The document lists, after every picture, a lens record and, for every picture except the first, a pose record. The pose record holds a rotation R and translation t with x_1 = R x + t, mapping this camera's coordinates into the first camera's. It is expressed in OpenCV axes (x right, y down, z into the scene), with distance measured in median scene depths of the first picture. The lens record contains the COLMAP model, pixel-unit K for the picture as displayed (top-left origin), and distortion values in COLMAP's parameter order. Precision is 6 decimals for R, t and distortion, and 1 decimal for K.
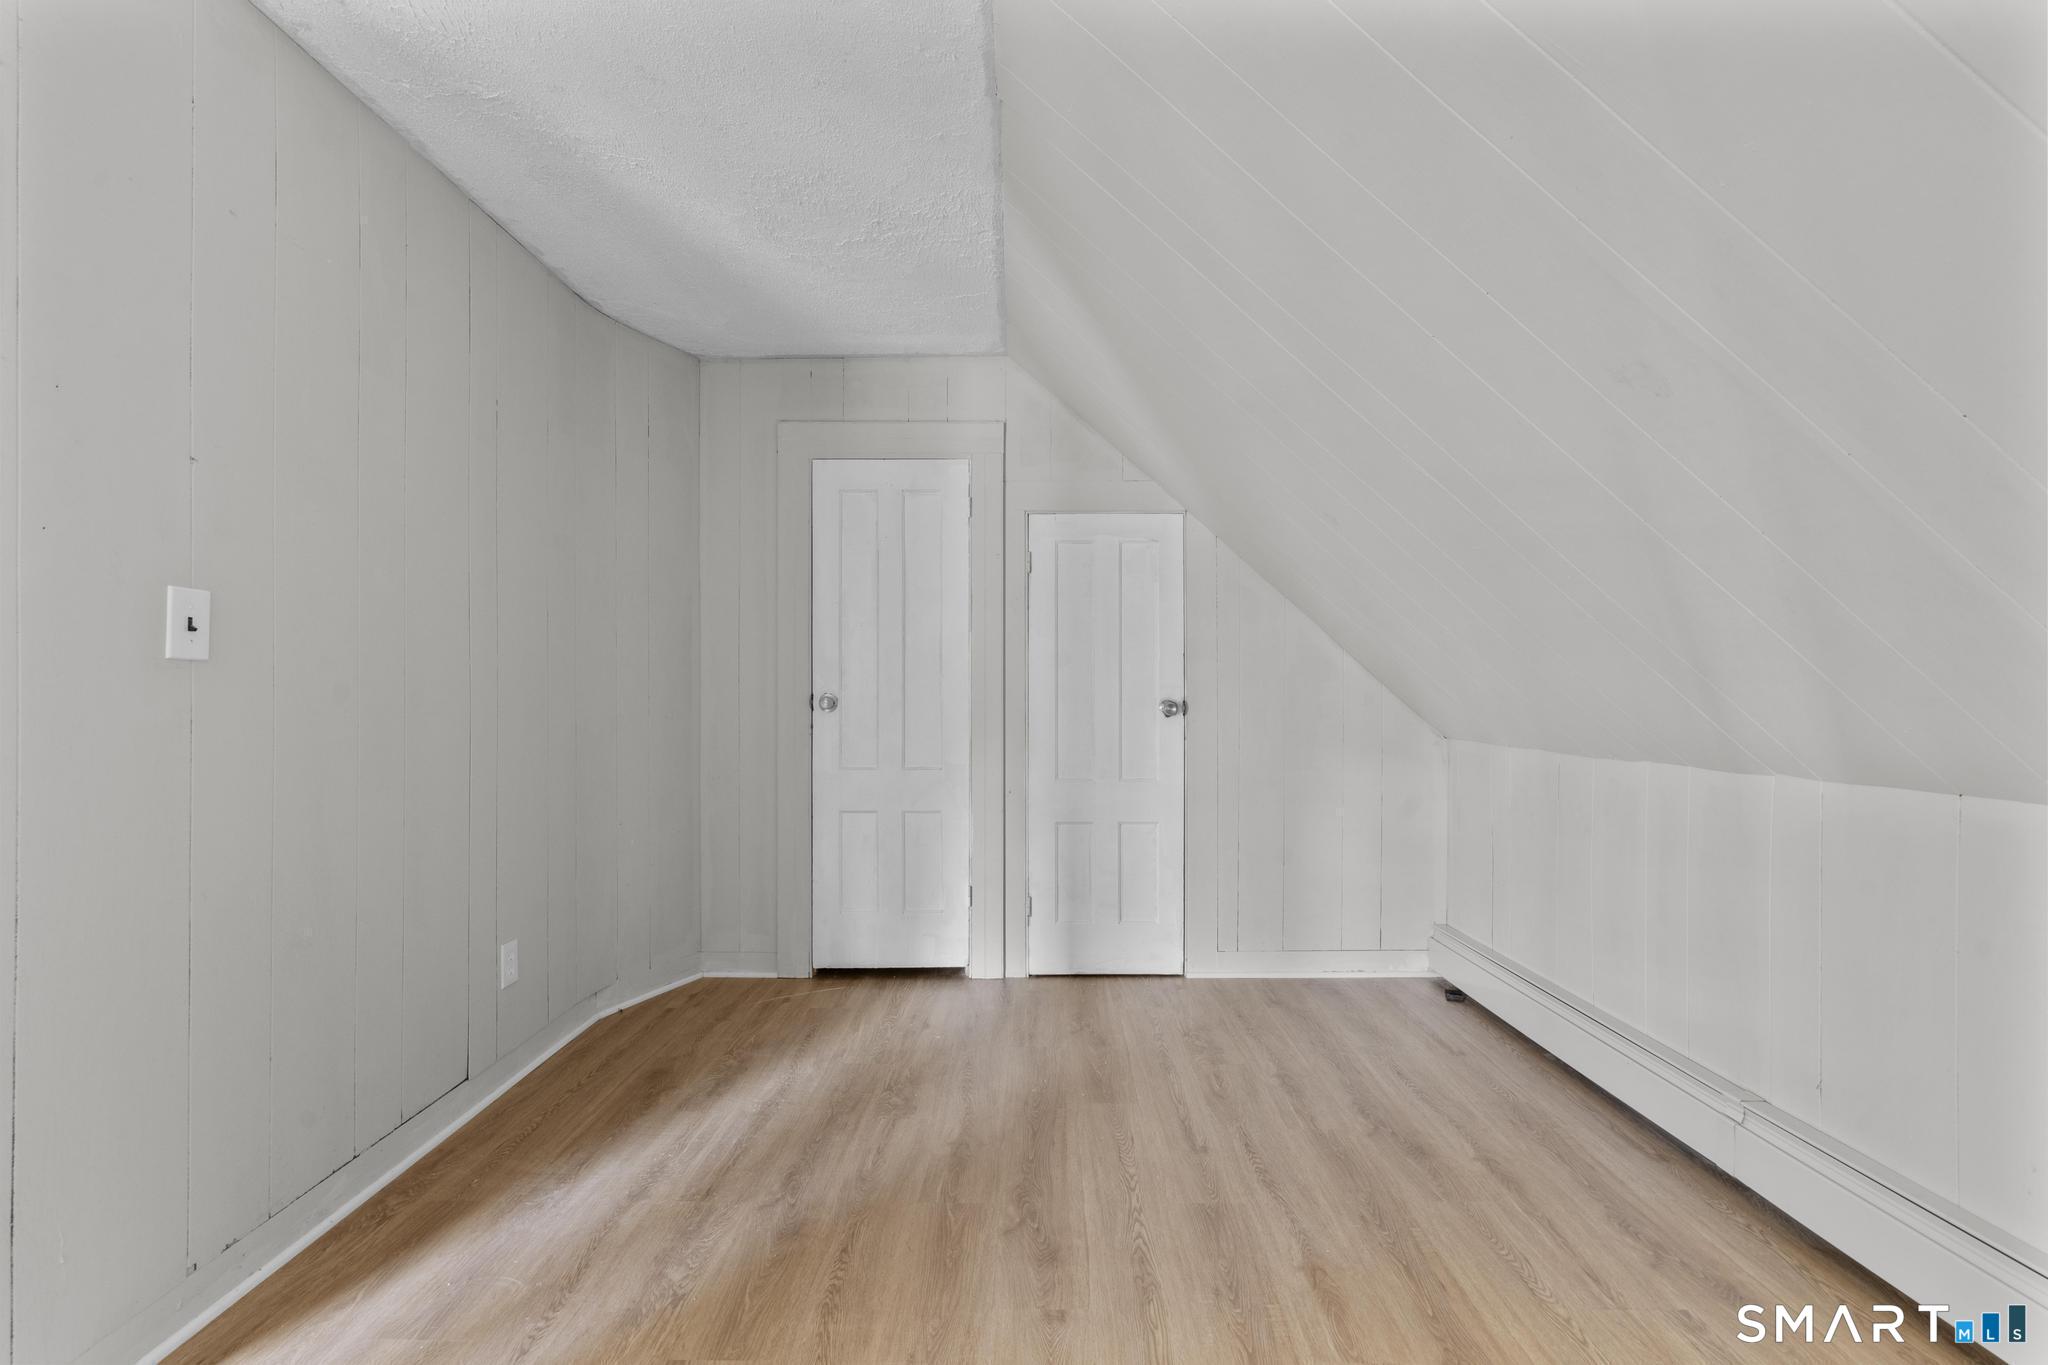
lens RADIAL K [[922.5, 0, 1020.2], [0, 922.5, 681.9], [0, 0, 1]] dist [-0.006581, 0.003723]
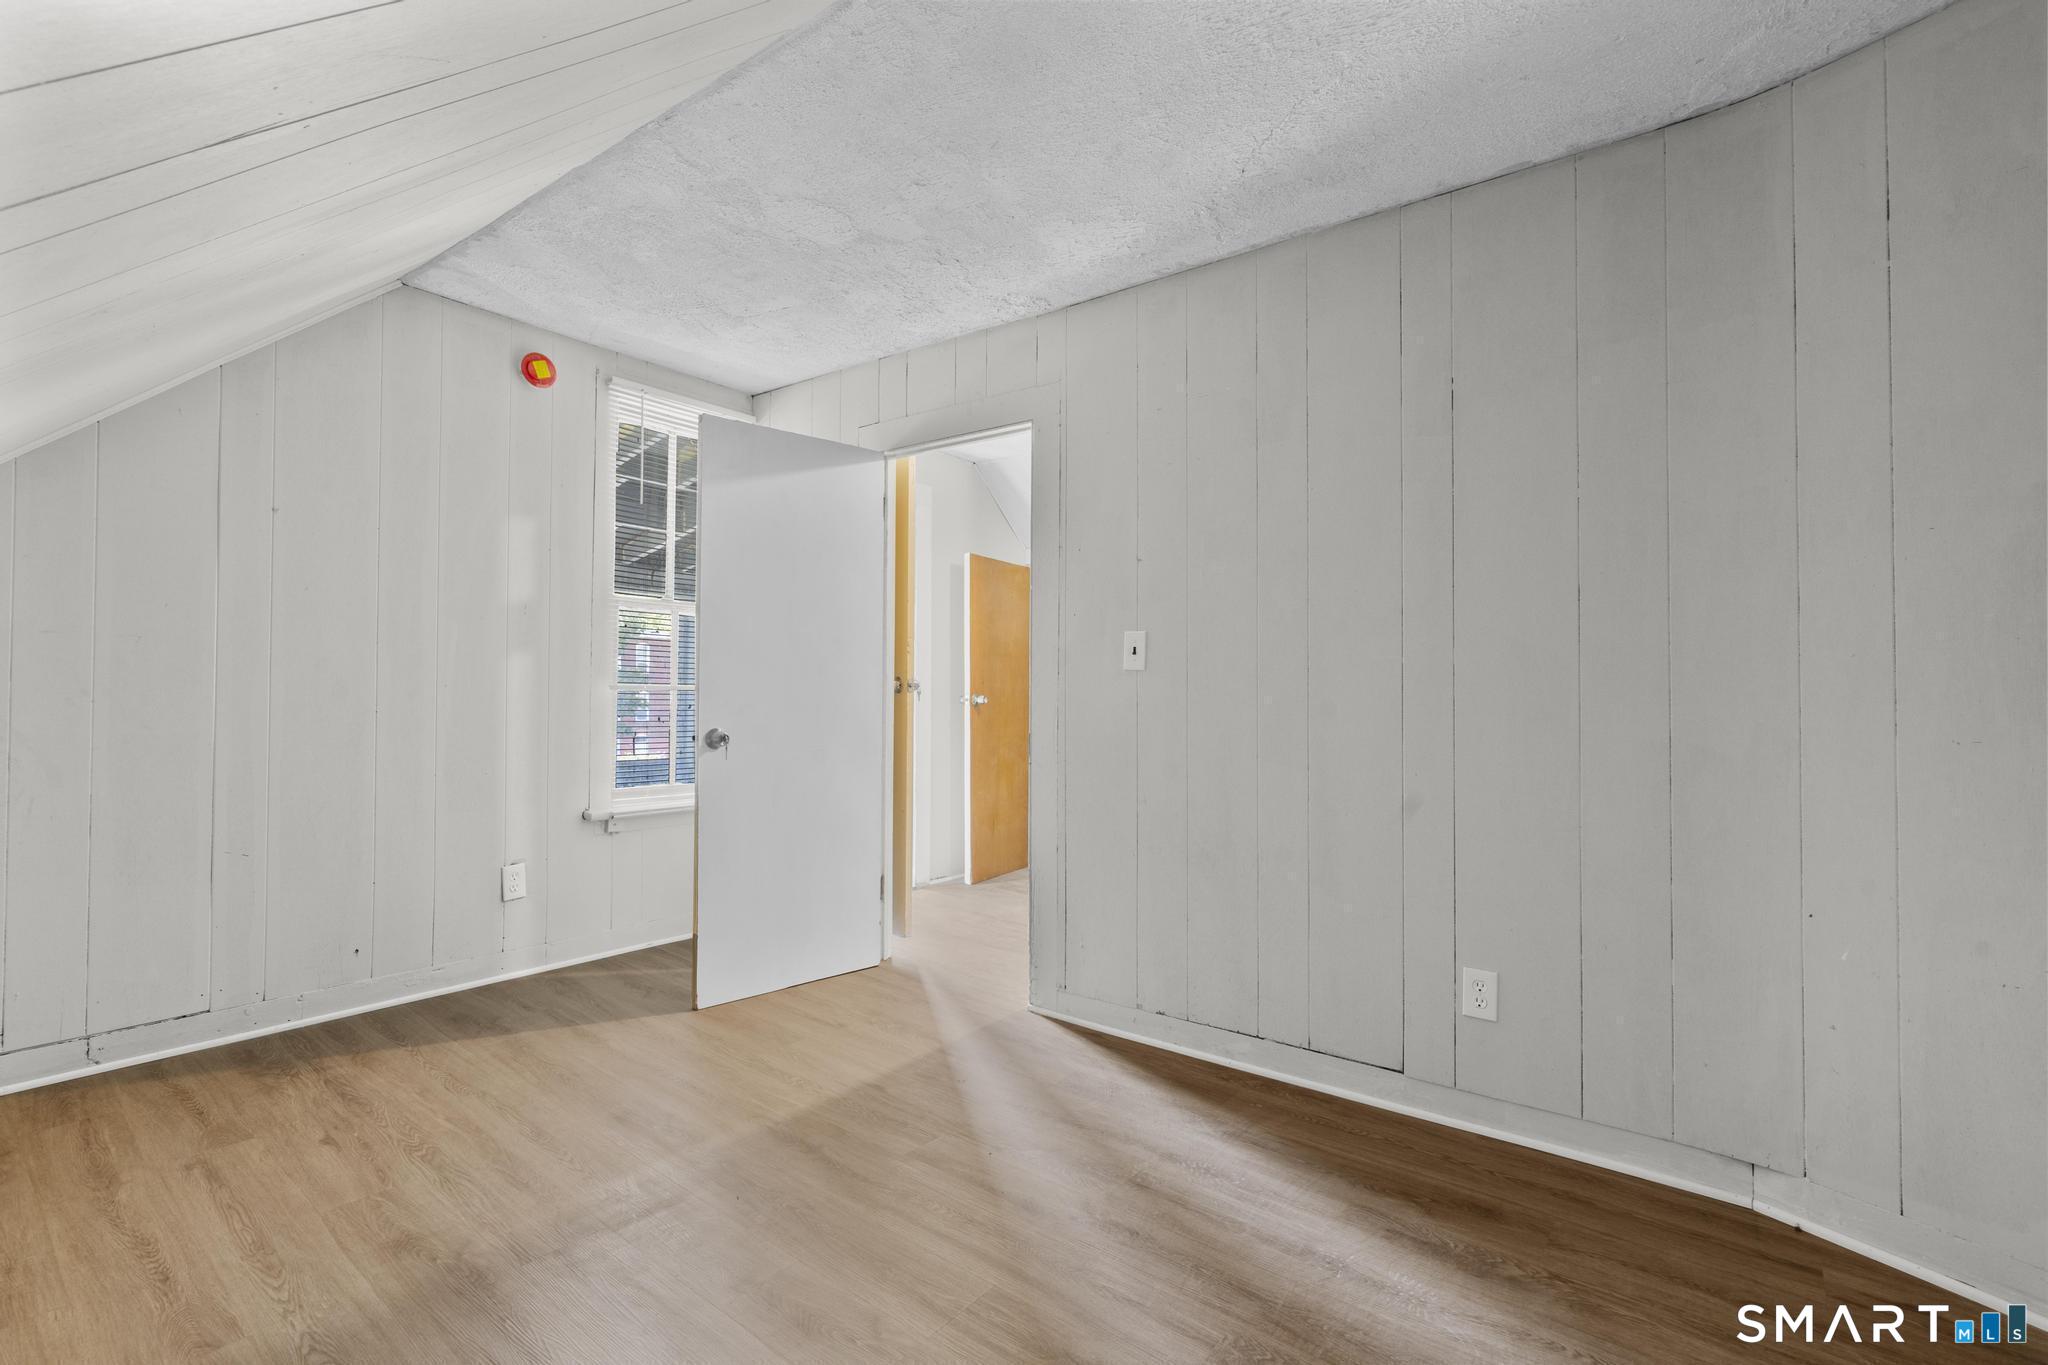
lens RADIAL K [[922.5, 0, 1020.1], [0, 922.5, 681.1], [0, 0, 1]] dist [-0.006581, 0.003723]
pose [[-0.605372, -0.015776, -0.795786, 0.488795], [-0.004521, 0.999856, -0.016382, 0.021542], [0.795930, -0.006320, -0.605356, 1.349563]]
